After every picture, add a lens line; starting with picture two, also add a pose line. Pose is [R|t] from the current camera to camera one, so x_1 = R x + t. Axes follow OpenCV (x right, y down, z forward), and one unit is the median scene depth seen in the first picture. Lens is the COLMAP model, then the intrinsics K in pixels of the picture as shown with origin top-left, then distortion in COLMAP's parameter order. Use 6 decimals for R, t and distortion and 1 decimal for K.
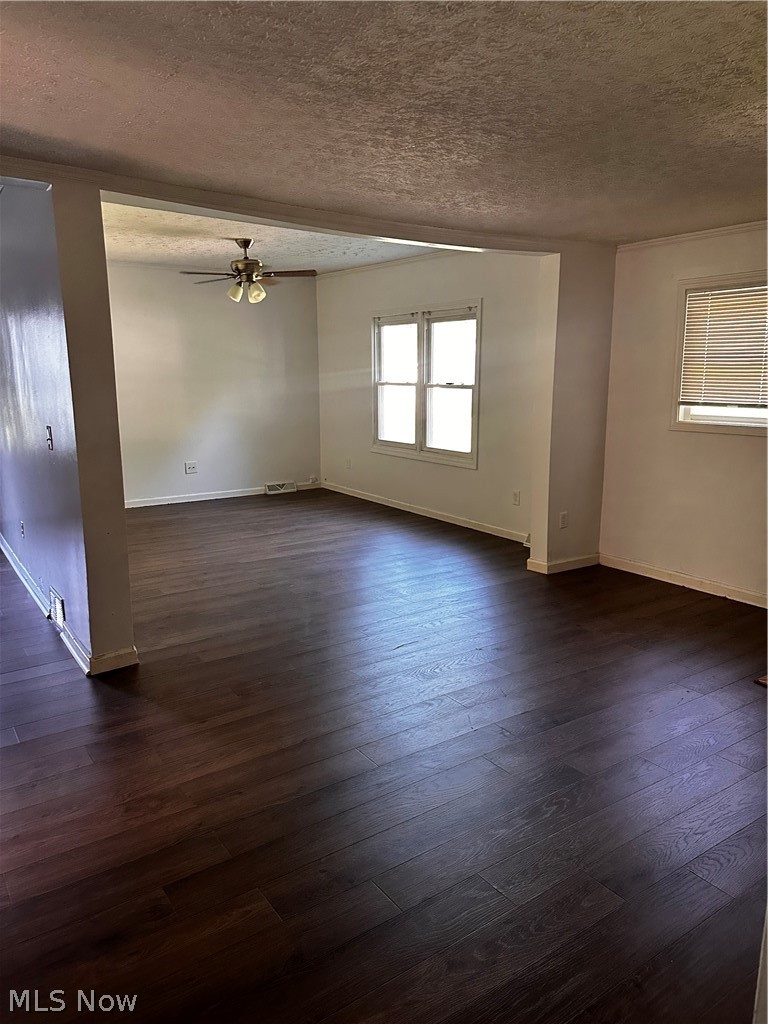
lens RADIAL K [[718.5, 0, 381.7], [0, 718.5, 513.3], [0, 0, 1]] dist [0.066263, -0.064349]
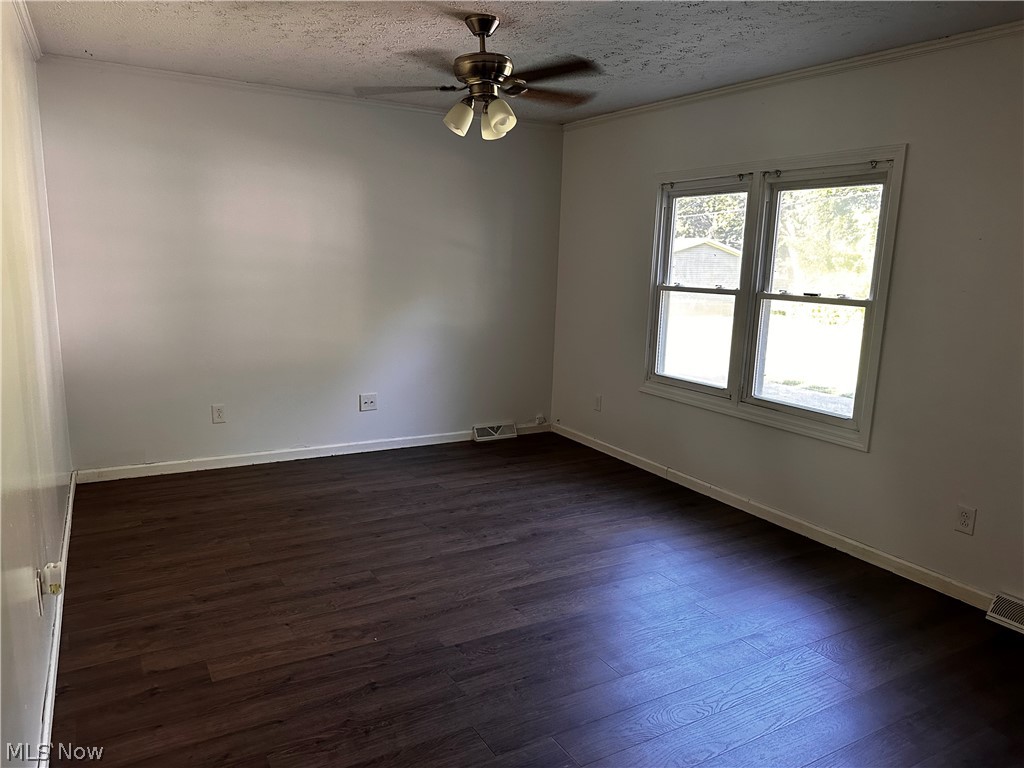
lens RADIAL K [[718.5, 0, 505.8], [0, 718.5, 388.9], [0, 0, 1]] dist [0.066263, -0.064349]
pose [[0.995580, 0.050461, -0.079213, -0.095376], [-0.052249, 0.998420, -0.020665, -0.076684], [0.078045, 0.024712, 0.996644, 0.387680]]
